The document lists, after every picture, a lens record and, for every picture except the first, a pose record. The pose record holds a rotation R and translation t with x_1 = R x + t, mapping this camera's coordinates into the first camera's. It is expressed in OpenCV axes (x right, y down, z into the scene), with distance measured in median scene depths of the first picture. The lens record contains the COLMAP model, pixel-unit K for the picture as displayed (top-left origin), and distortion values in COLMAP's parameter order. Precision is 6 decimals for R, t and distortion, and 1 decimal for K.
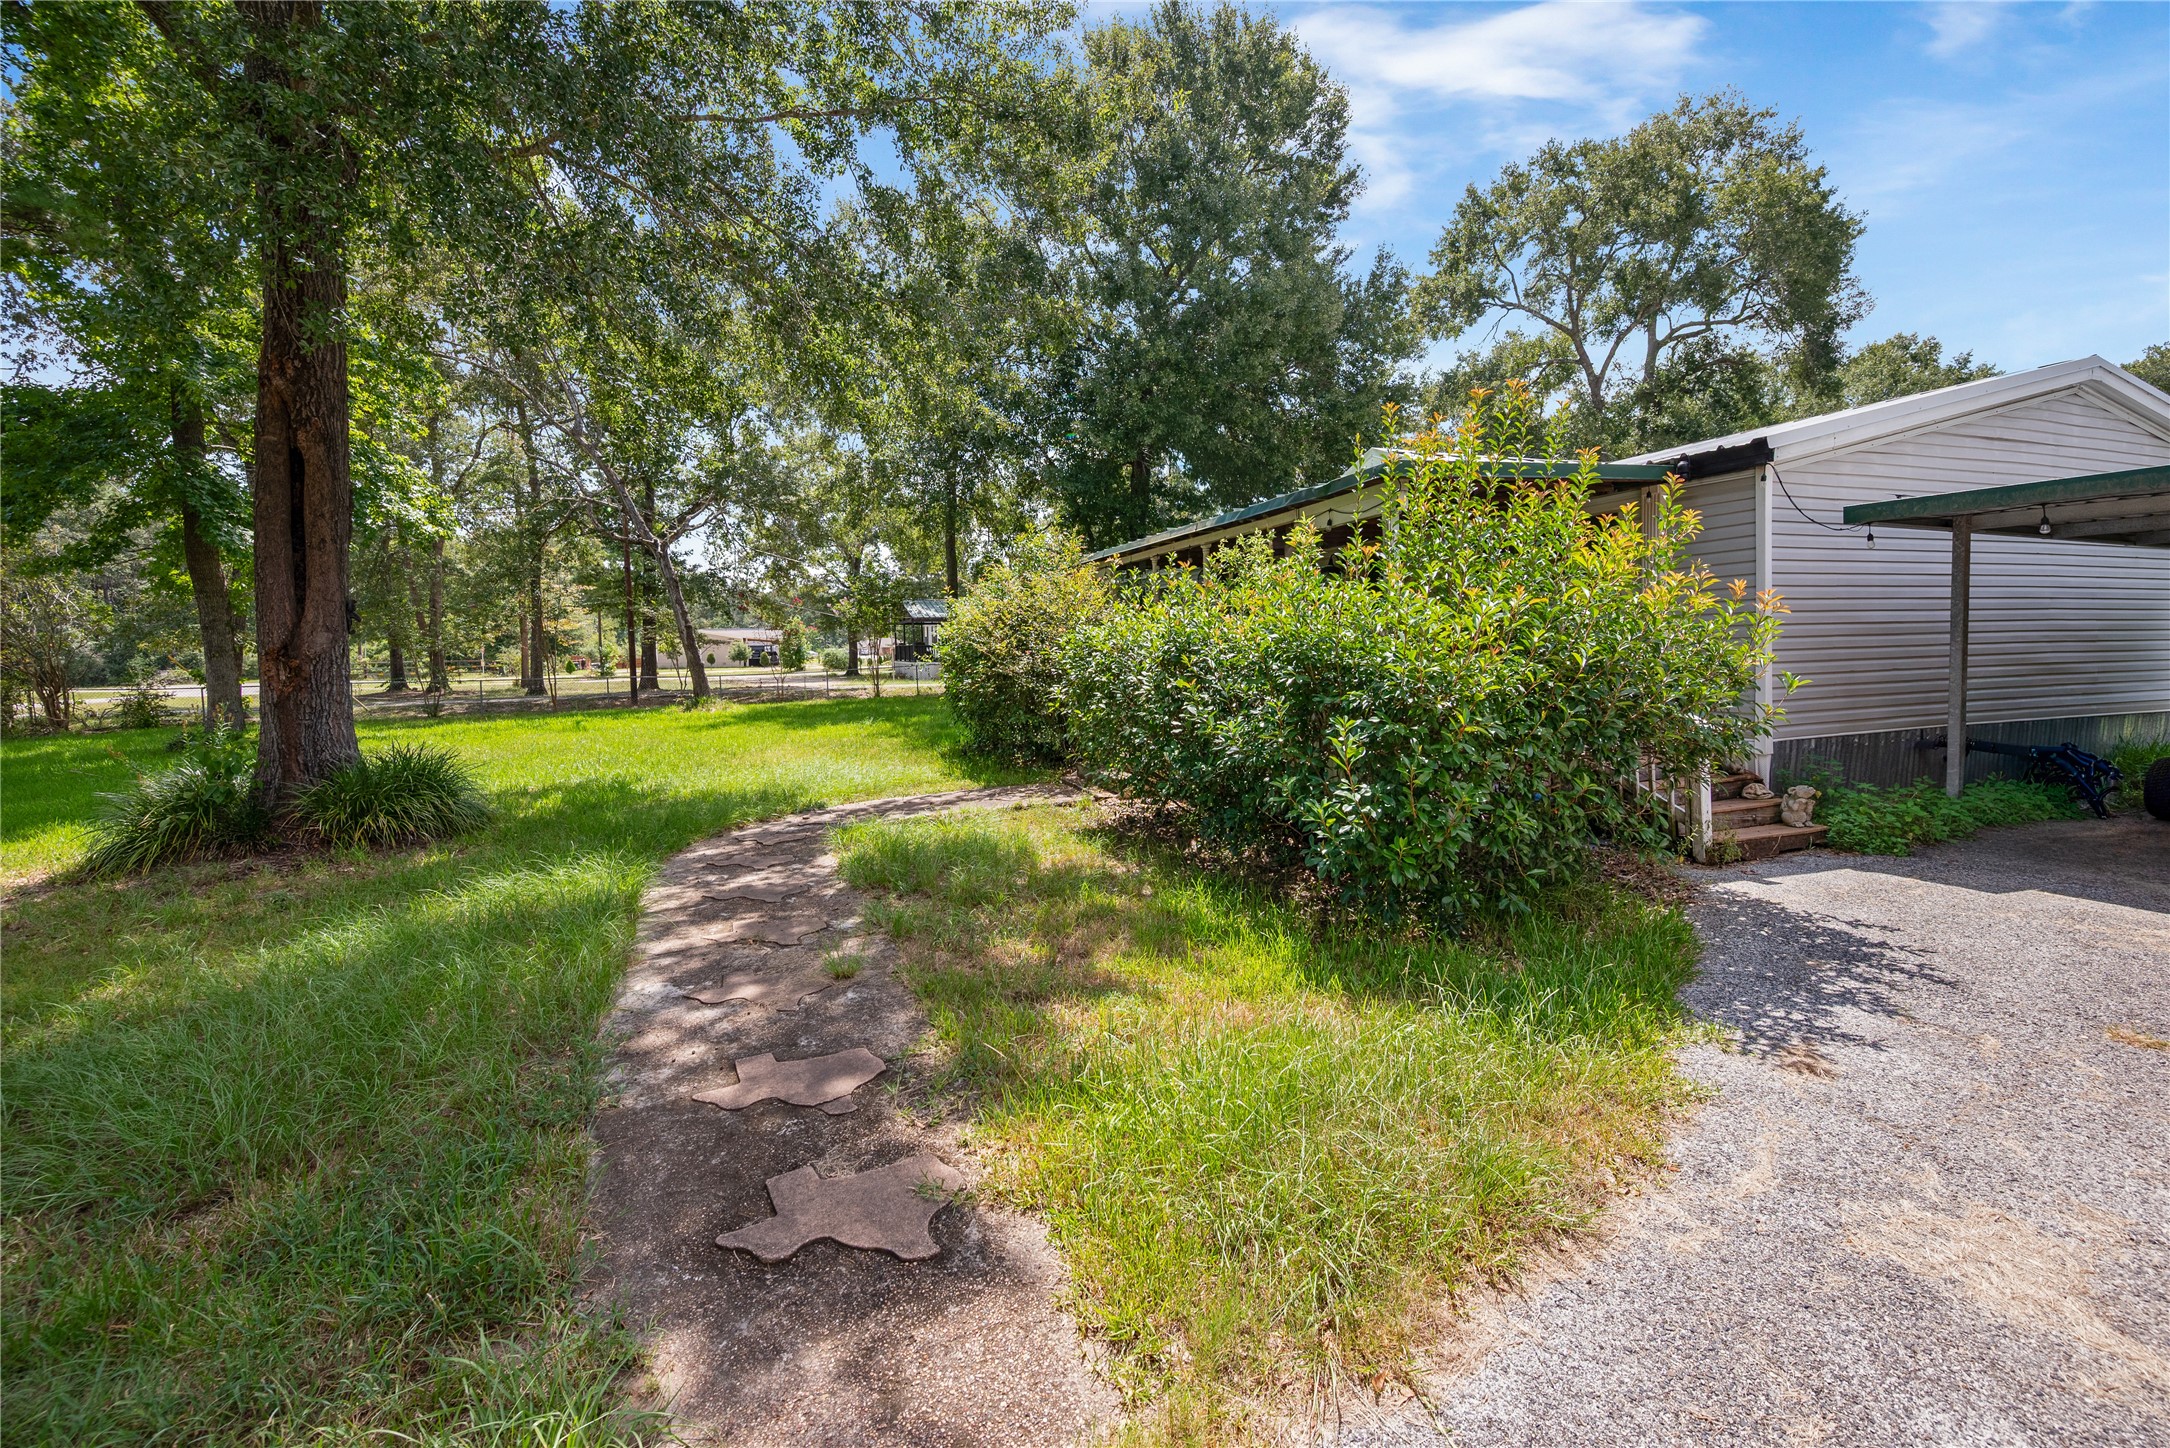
lens RADIAL K [[874.6, 0, 1085.7], [0, 874.6, 689.1], [0, 0, 1]] dist [-0.000023, -0.000037]
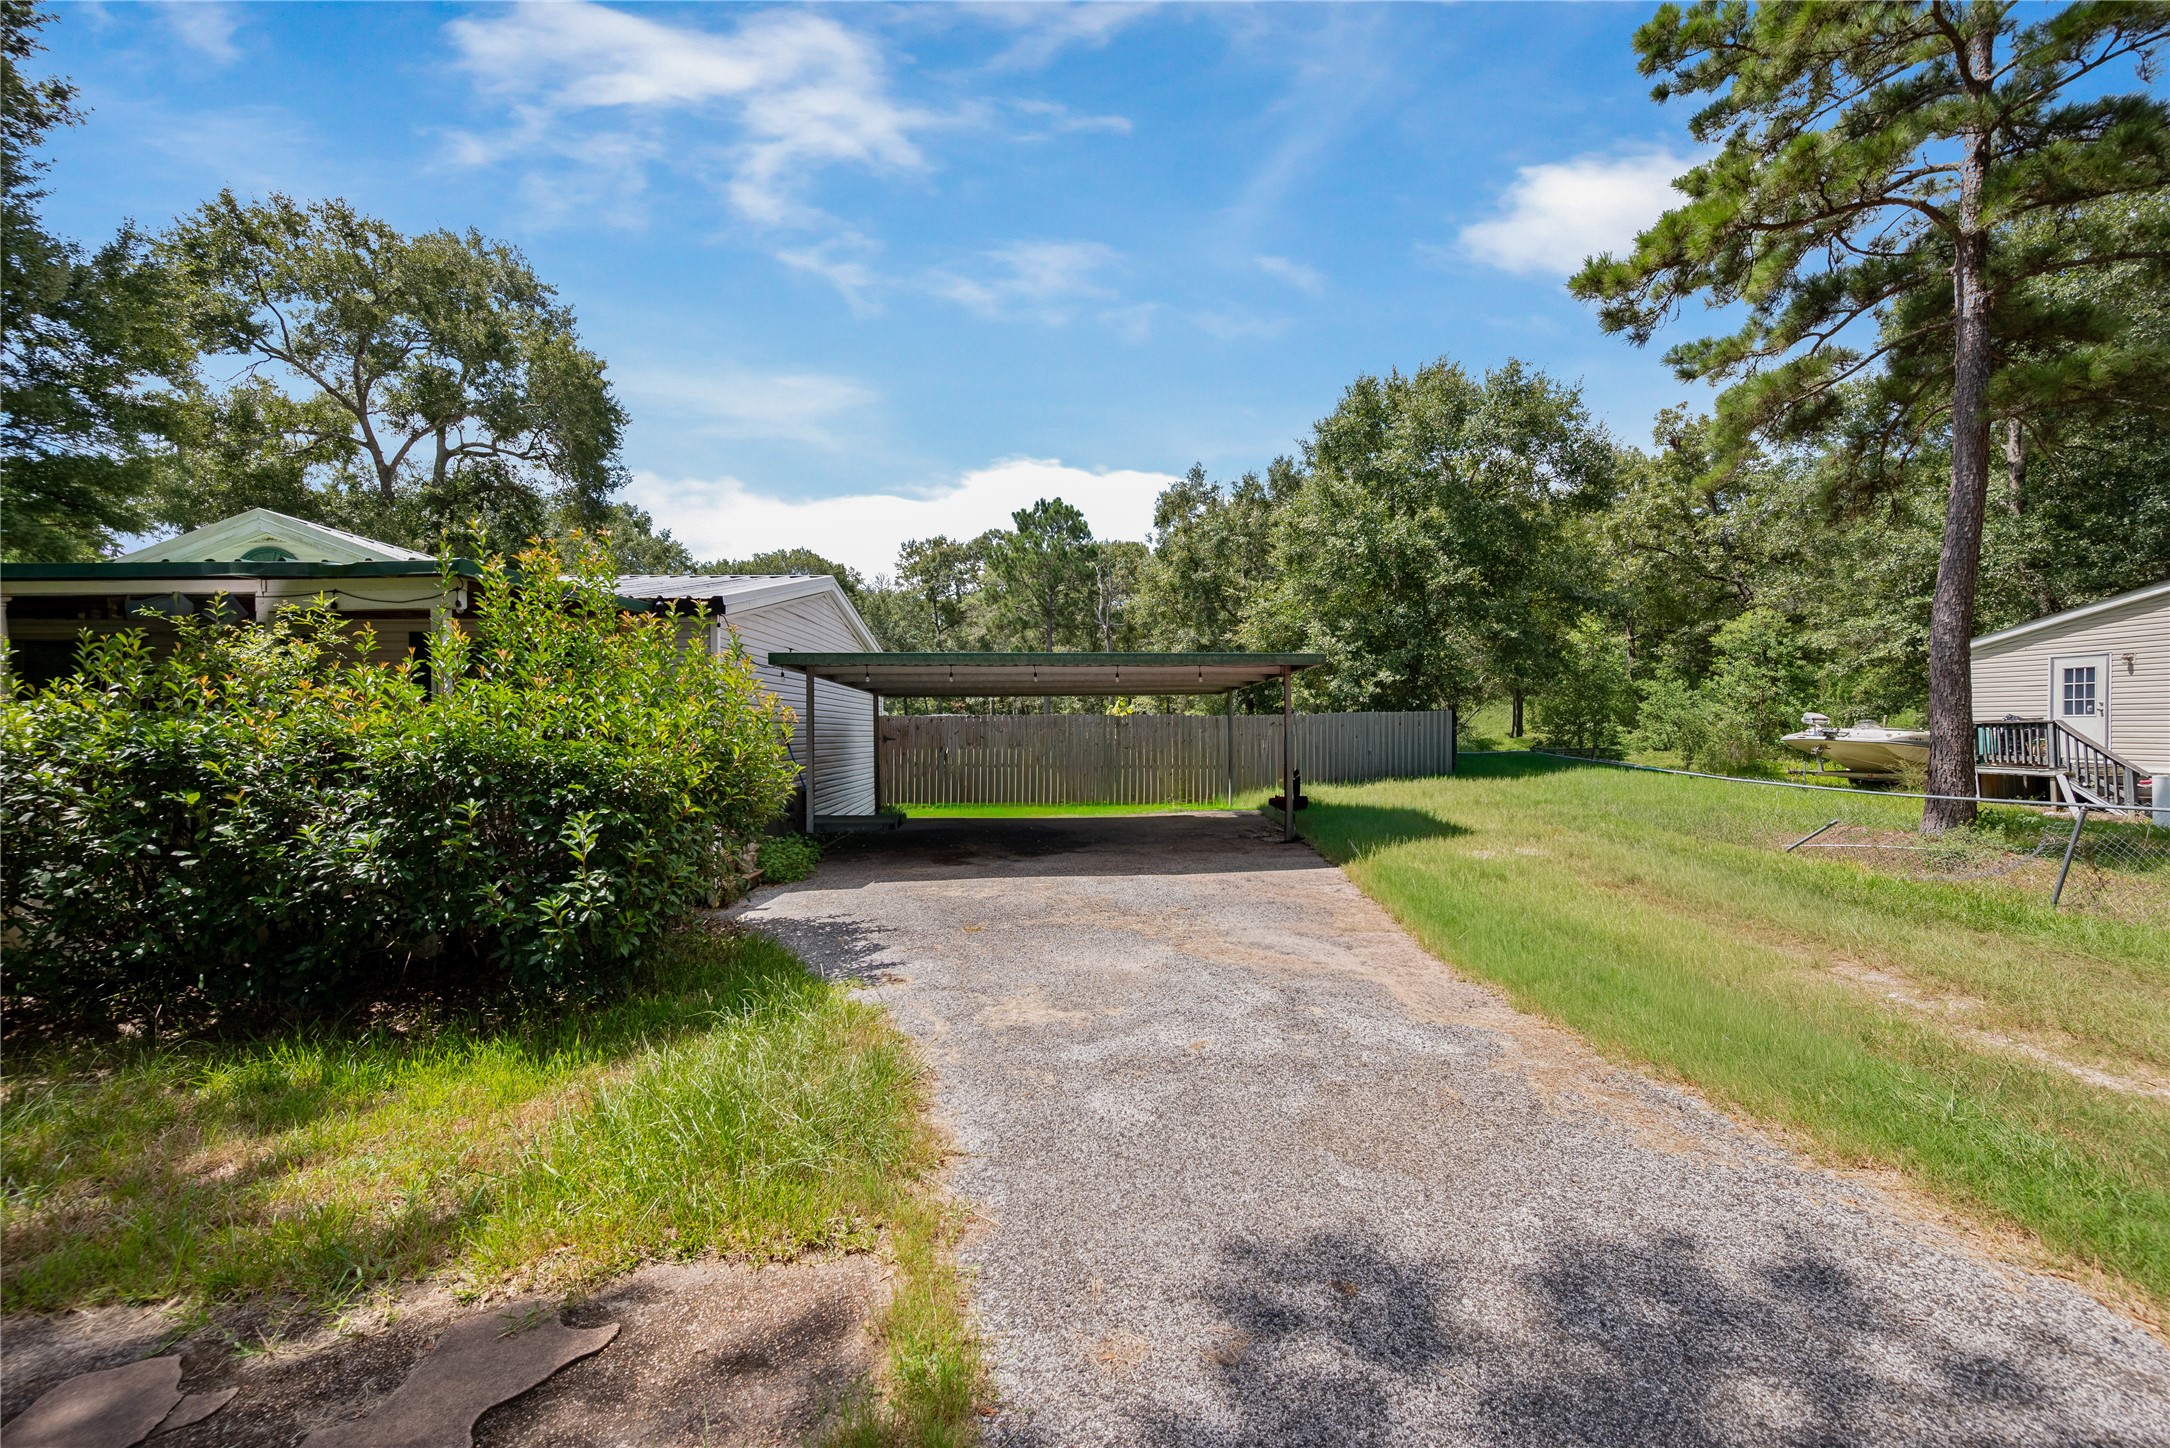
lens RADIAL K [[888.7, 0, 1079.5], [0, 888.7, 755.1], [0, 0, 1]] dist [0.000462, 0.000154]
pose [[0.288613, -0.011199, 0.957380, -0.136146], [0.053036, 0.998583, -0.004308, 0.000095], [-0.955976, 0.052019, 0.288798, 0.018203]]
